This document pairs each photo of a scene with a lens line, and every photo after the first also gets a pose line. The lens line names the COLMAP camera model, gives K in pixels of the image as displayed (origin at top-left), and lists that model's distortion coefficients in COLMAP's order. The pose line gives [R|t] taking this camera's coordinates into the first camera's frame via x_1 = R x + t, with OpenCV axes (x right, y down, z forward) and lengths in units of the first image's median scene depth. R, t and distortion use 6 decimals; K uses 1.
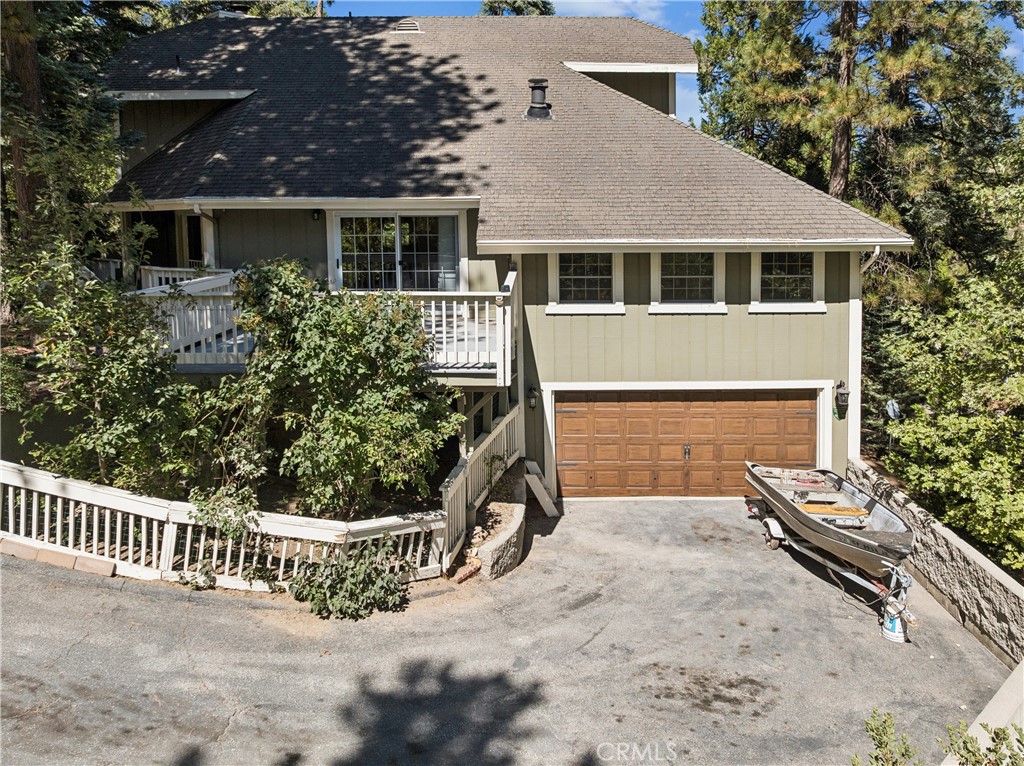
lens RADIAL K [[712.1, 0, 512.0], [0, 712.1, 383.0], [0, 0, 1]] dist [-0.005410, -0.000755]
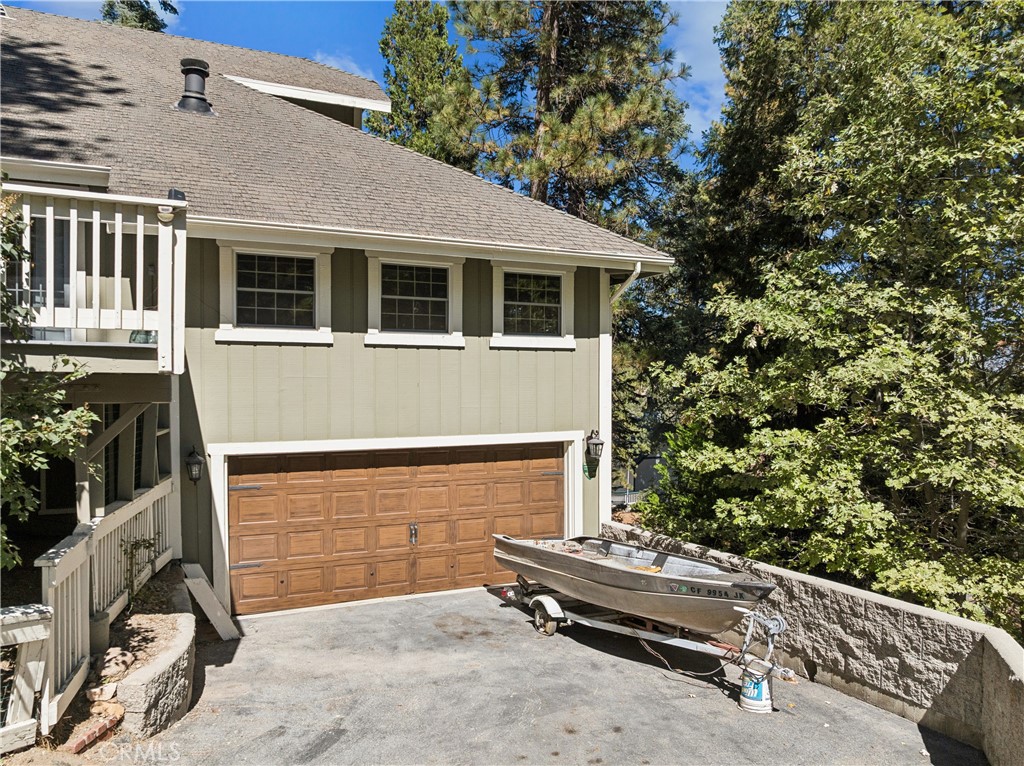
lens RADIAL K [[725.8, 0, 512.7], [0, 725.8, 447.0], [0, 0, 1]] dist [-0.022591, -0.000845]
pose [[0.881886, 0.000741, 0.471462, -0.032651], [0.053572, 0.993365, -0.101769, 0.102464], [-0.468409, 0.115006, 0.875995, 0.292332]]
